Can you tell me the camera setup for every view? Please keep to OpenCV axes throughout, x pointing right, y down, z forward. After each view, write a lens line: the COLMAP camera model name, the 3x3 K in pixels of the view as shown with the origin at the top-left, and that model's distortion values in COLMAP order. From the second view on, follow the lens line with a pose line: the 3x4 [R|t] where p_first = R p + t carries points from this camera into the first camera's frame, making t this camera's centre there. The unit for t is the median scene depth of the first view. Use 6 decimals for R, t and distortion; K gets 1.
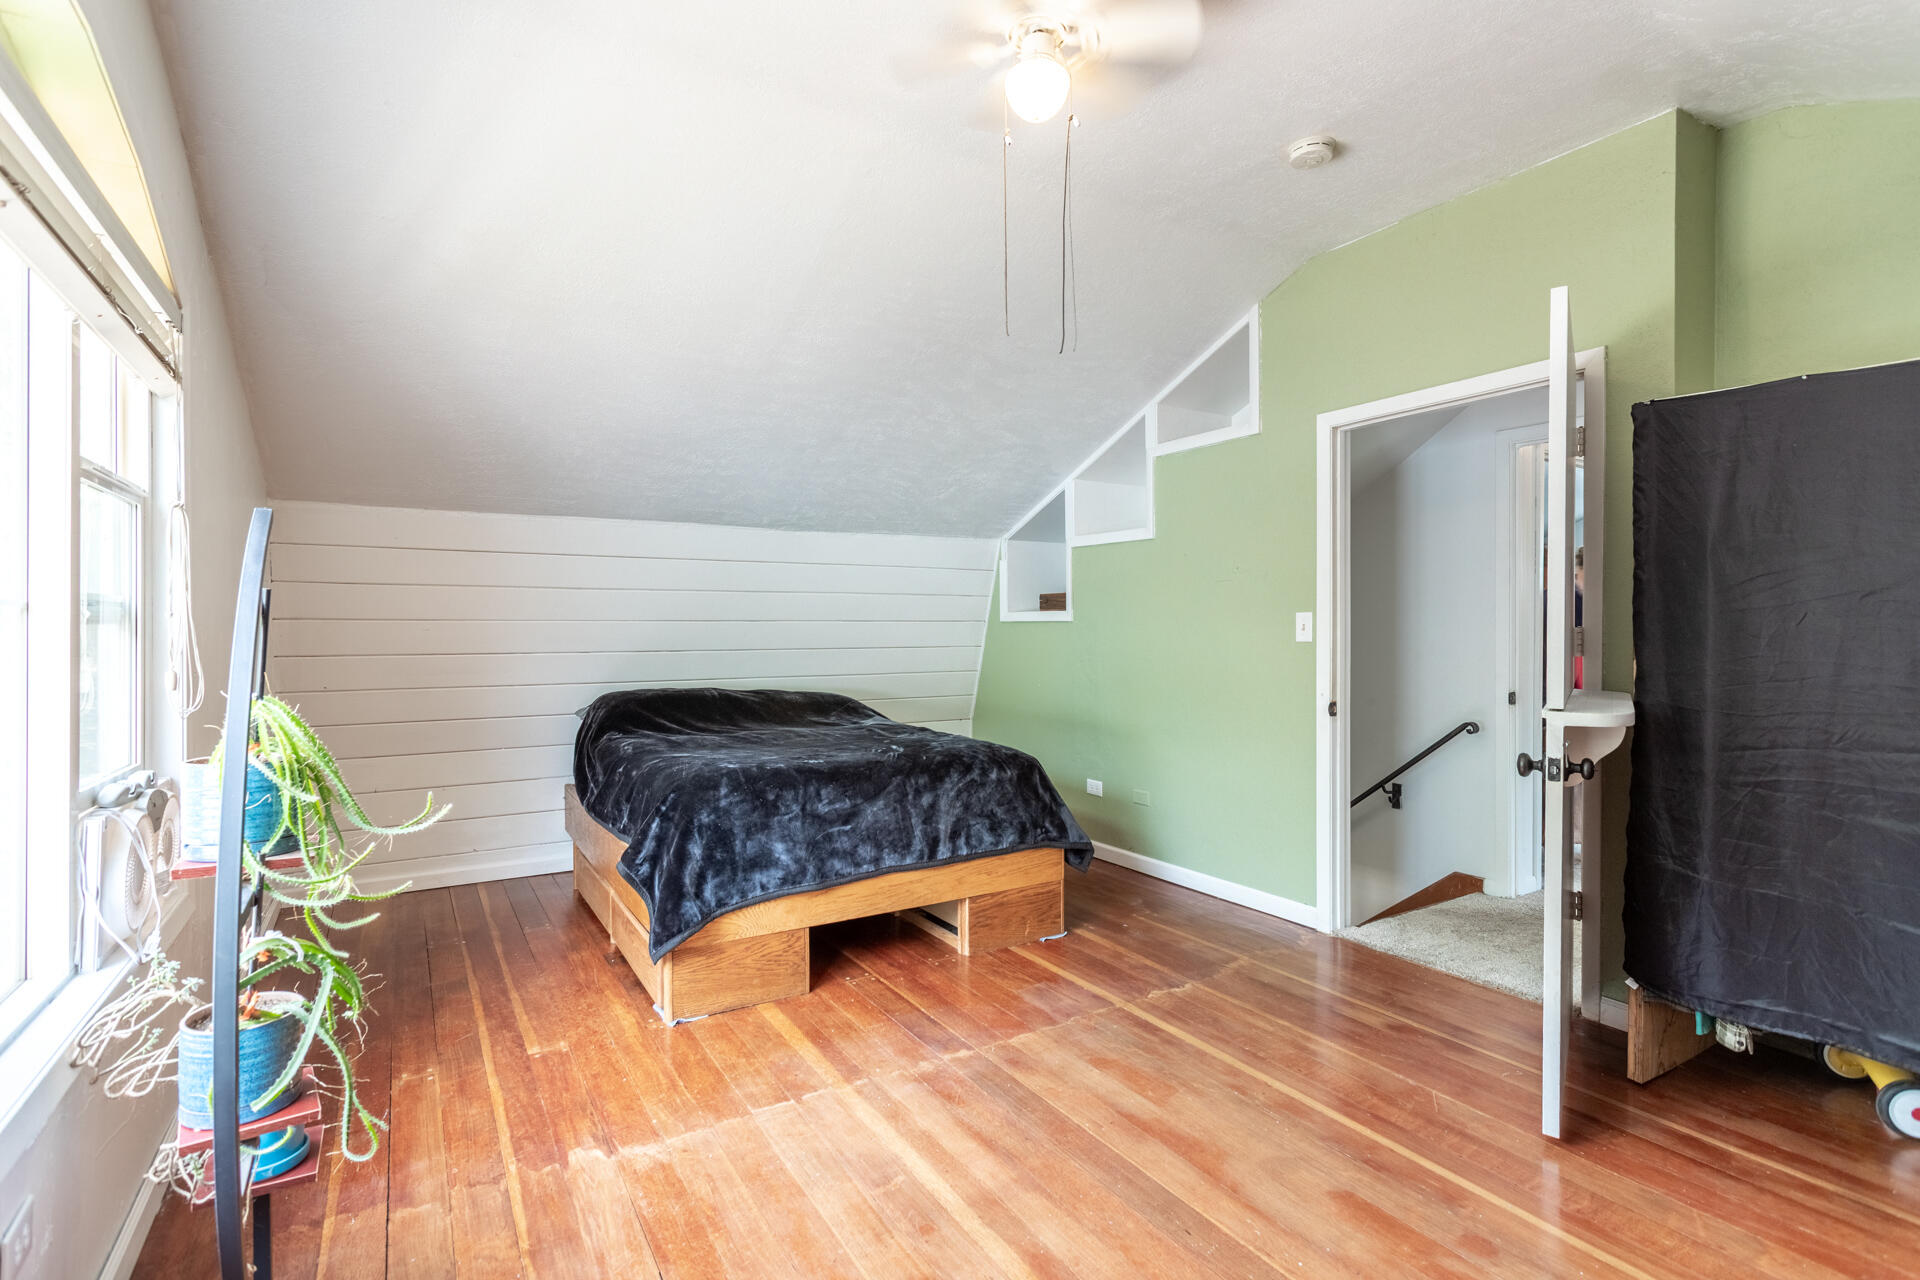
lens RADIAL K [[910.9, 0, 971.0], [0, 910.9, 629.5], [0, 0, 1]] dist [0.000385, 0.001491]
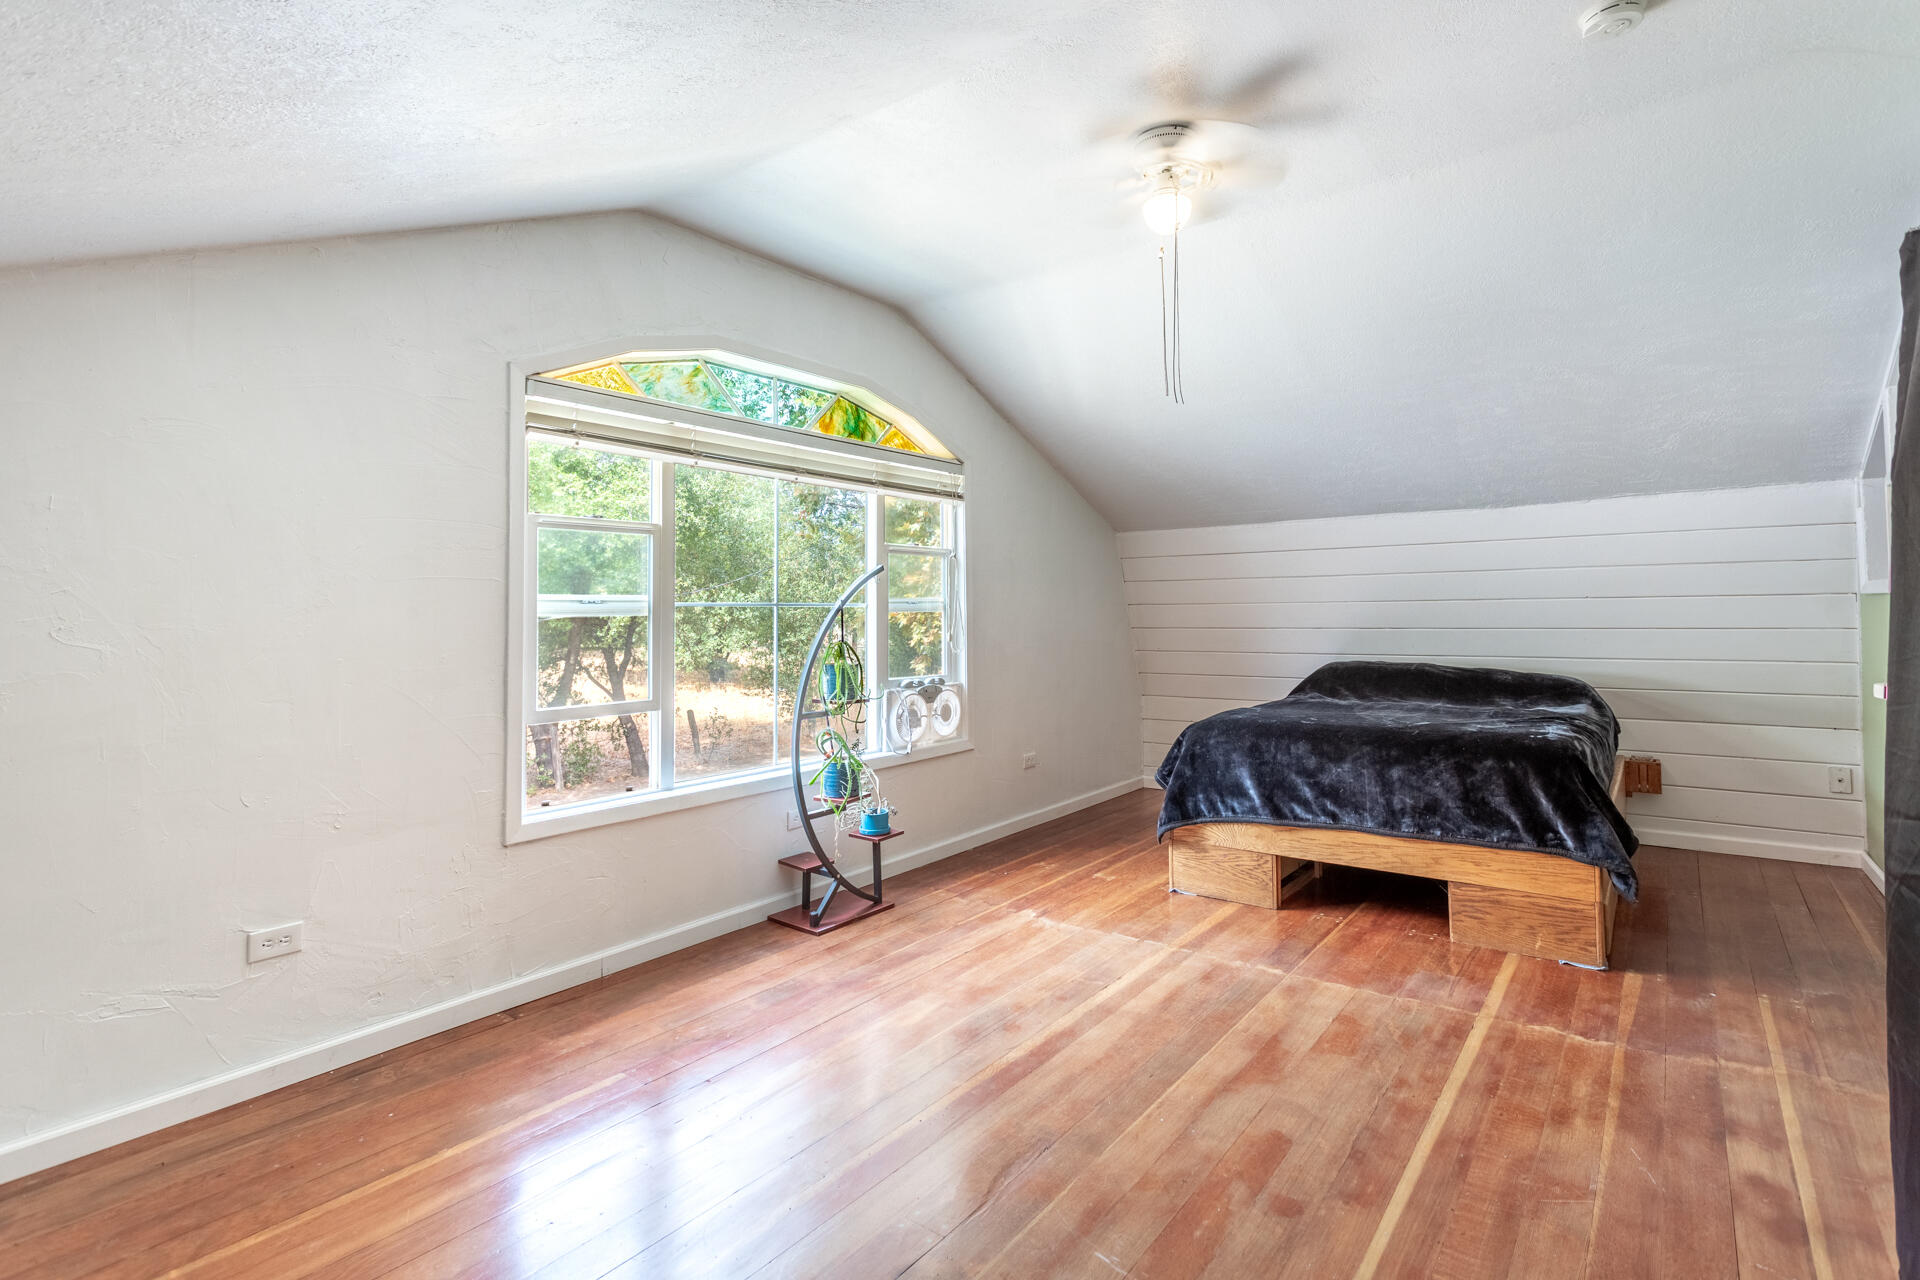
lens RADIAL K [[931.6, 0, 964.1], [0, 931.6, 573.8], [0, 0, 1]] dist [0.001549, 0.000935]
pose [[0.357018, -0.043683, -0.933075, 0.970419], [0.009661, 0.999025, -0.043073, 0.000795], [0.934047, 0.006363, 0.357092, 0.187573]]
